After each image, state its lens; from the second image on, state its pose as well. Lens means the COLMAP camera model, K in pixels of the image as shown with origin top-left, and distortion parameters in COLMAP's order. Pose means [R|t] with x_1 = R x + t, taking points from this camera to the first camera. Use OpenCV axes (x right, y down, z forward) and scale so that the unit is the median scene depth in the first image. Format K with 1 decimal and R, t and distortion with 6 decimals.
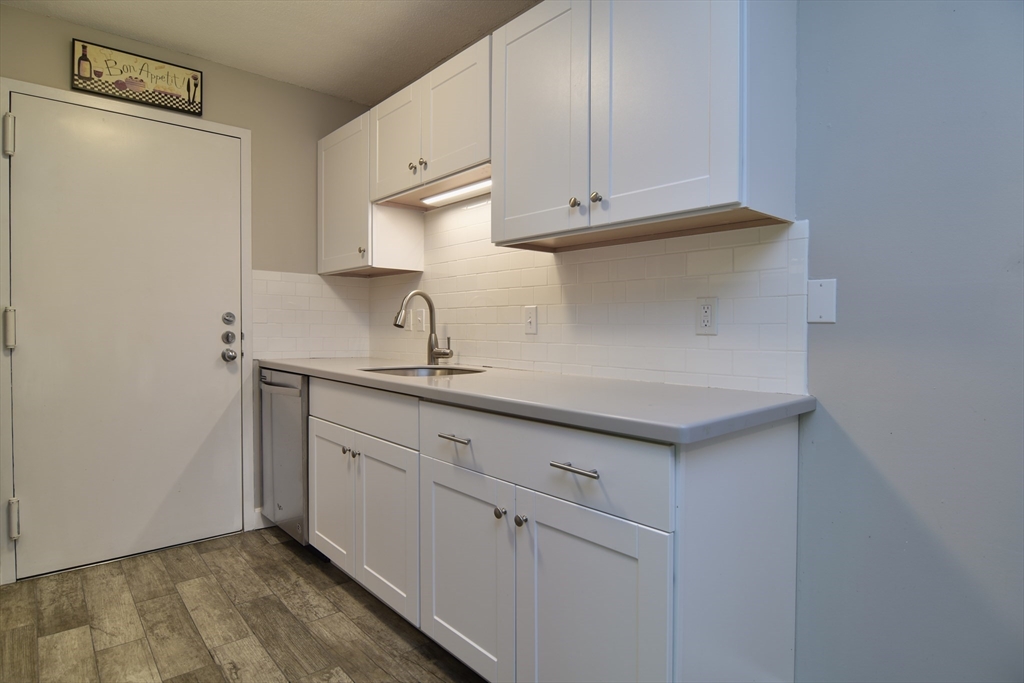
lens RADIAL K [[555.9, 0, 502.9], [0, 555.9, 336.0], [0, 0, 1]] dist [-0.004014, -0.011322]
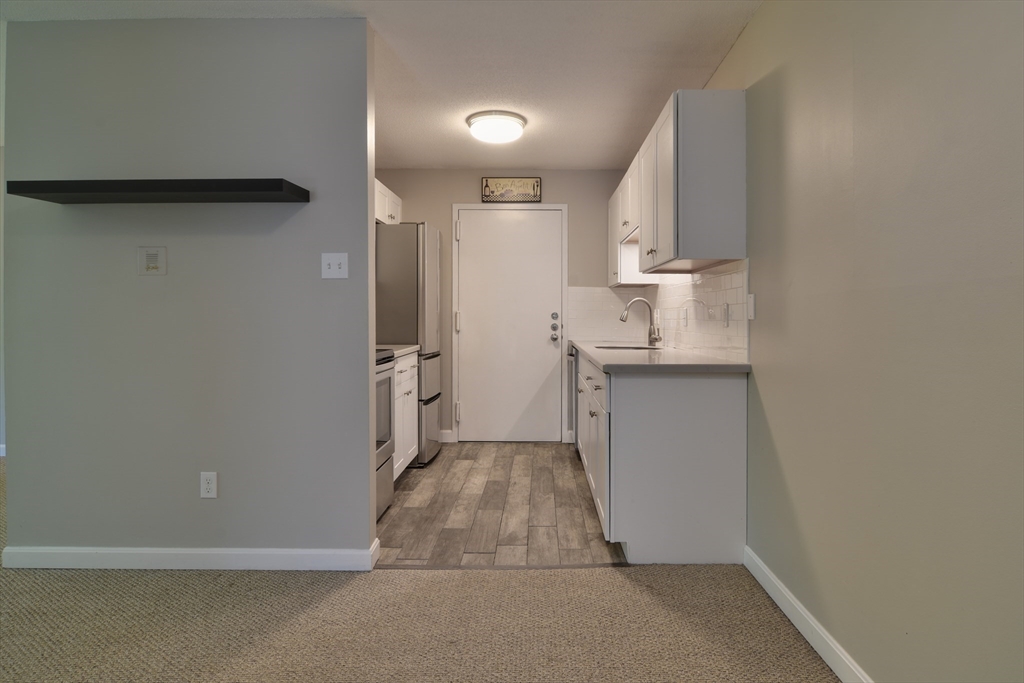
lens RADIAL K [[565.4, 0, 531.6], [0, 565.4, 322.6], [0, 0, 1]] dist [-0.001023, -0.011634]
pose [[0.749303, 0.003622, -0.662218, 0.716655], [-0.012330, 0.999888, -0.008483, 0.005313], [0.662113, 0.014522, 0.749264, -0.419590]]
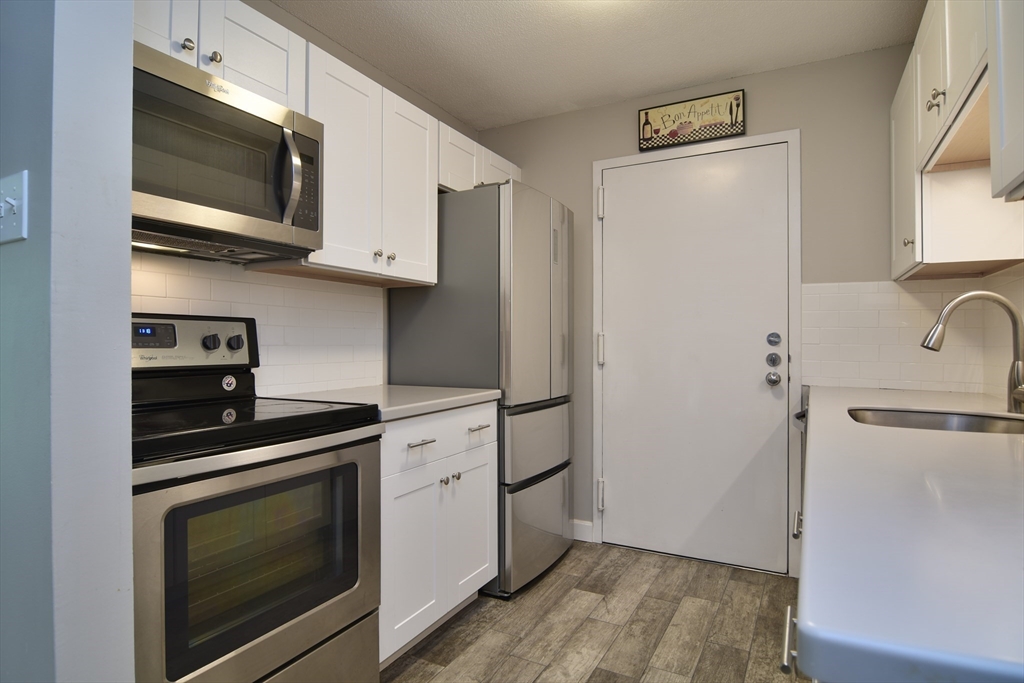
lens RADIAL K [[558.2, 0, 500.2], [0, 558.2, 342.3], [0, 0, 1]] dist [-0.015513, -0.002532]
pose [[0.346123, -0.004955, -0.938176, 0.258270], [-0.017304, 0.999782, -0.011664, -0.008959], [0.938030, 0.020271, 0.345962, 0.291662]]
